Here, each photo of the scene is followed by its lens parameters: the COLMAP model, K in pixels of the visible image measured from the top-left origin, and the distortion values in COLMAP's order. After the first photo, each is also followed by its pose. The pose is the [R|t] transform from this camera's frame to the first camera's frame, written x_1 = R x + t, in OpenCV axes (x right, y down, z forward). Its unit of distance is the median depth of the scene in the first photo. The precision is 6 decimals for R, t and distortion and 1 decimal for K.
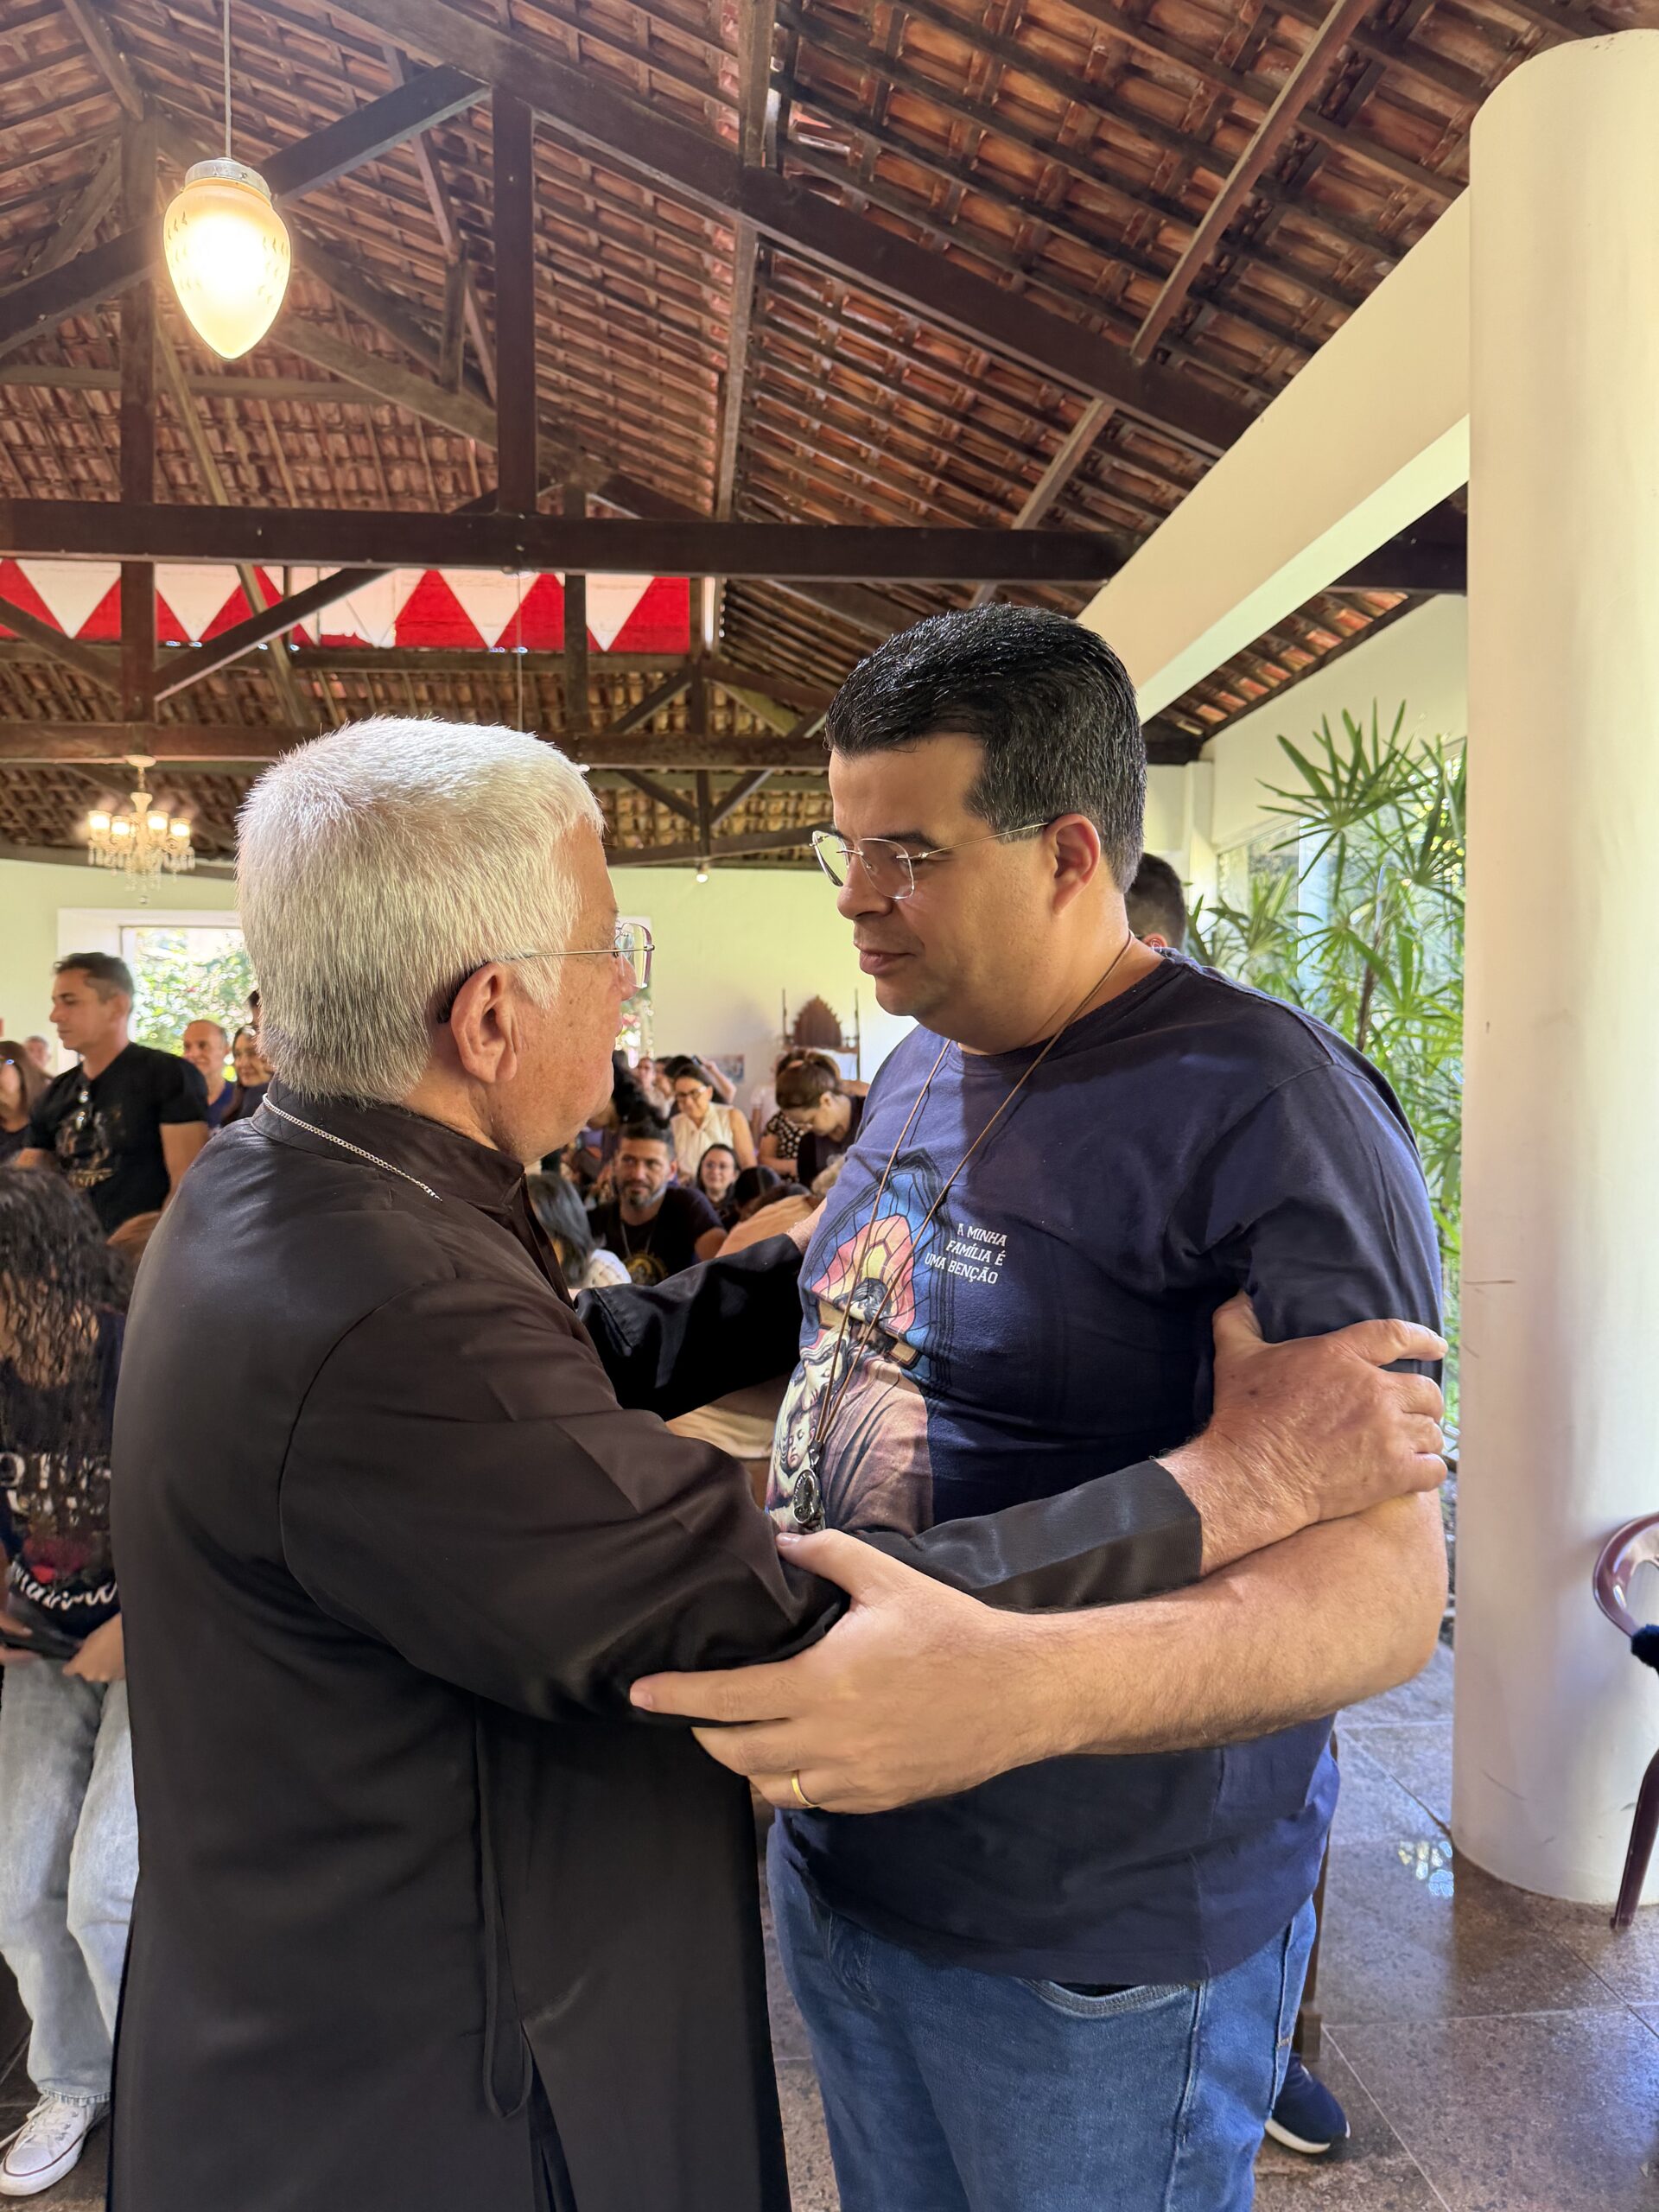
lens RADIAL K [[1545.6, 0, 818.8], [0, 1545.6, 1108.0], [0, 0, 1]] dist [0.110690, -0.194807]
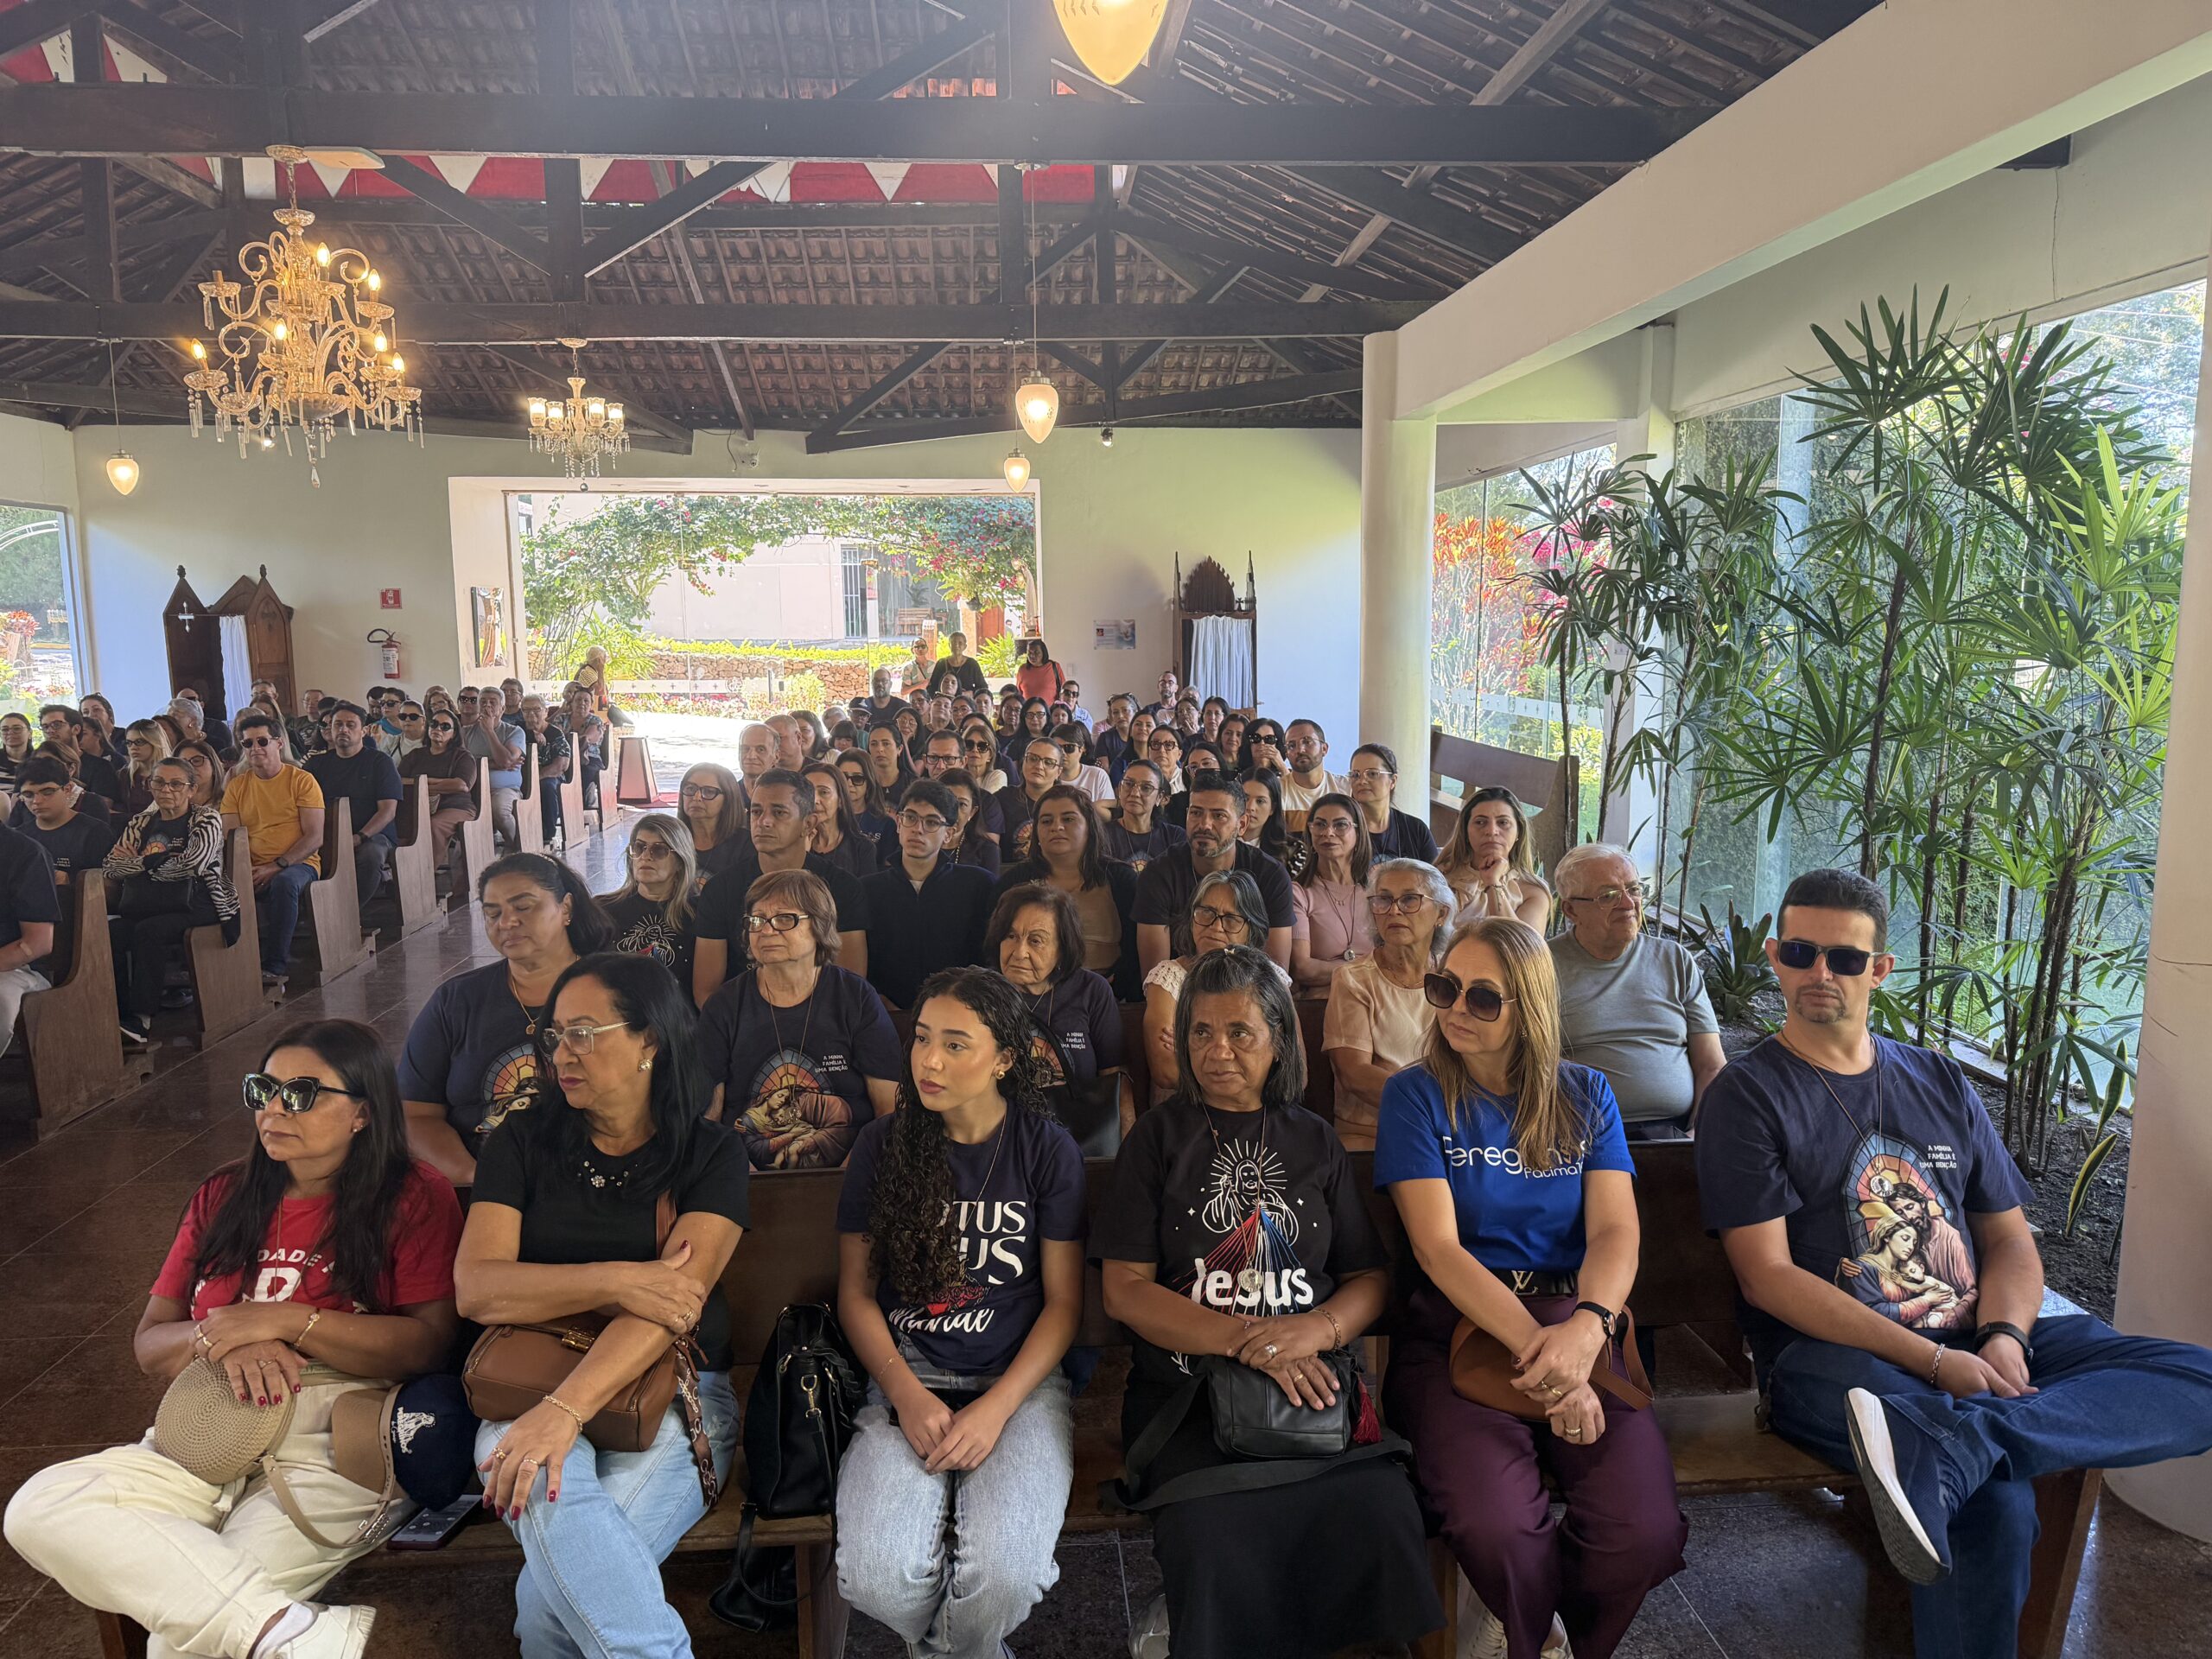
lens RADIAL K [[1550.9, 0, 1111.9], [0, 1550.9, 830.7], [0, 0, 1]] dist [0.051212, -0.050432]
pose [[0.999848, -0.009866, -0.014365, -0.094870], [0.011551, 0.992413, 0.122403, -0.038622], [0.013049, -0.122550, 0.992377, -0.002034]]
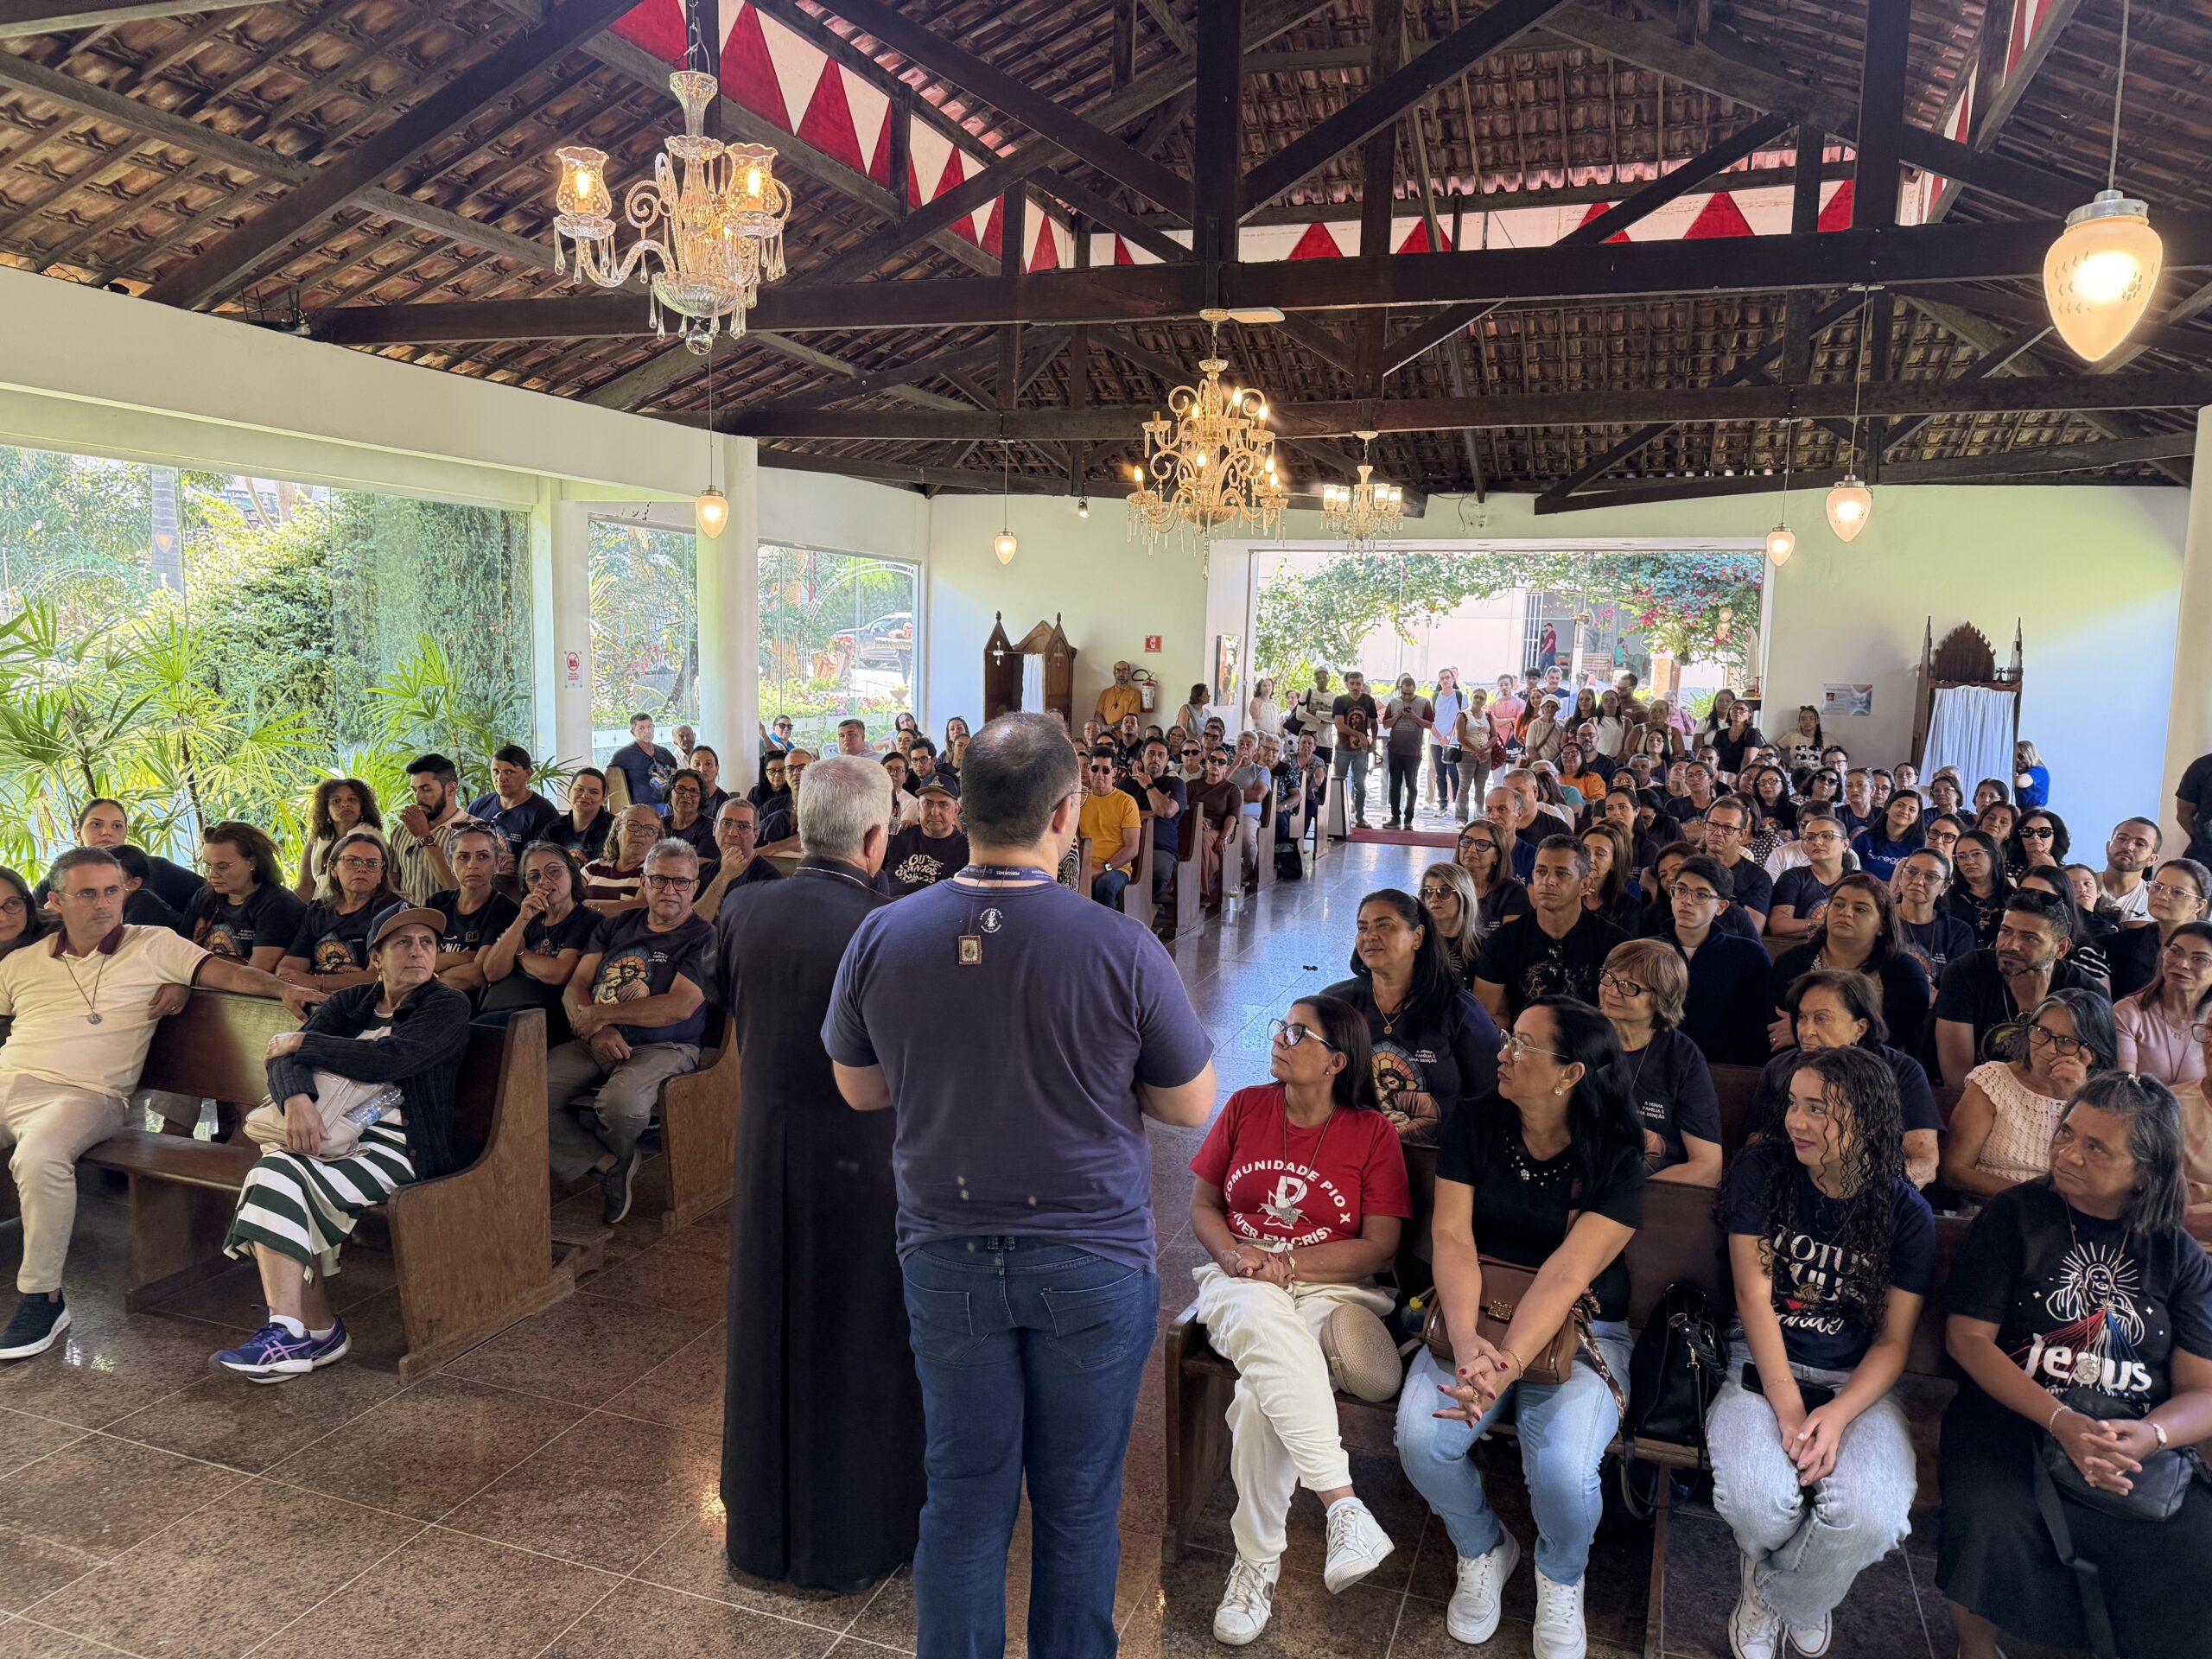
lens RADIAL K [[1545.6, 0, 1108.2], [0, 1545.6, 835.0], [0, 0, 1]] dist [0.110690, -0.194807]
pose [[0.908955, 0.073765, -0.410317, -0.138233], [-0.032968, 0.993858, 0.105640, -0.055715], [0.415589, -0.082494, 0.905804, -0.111729]]
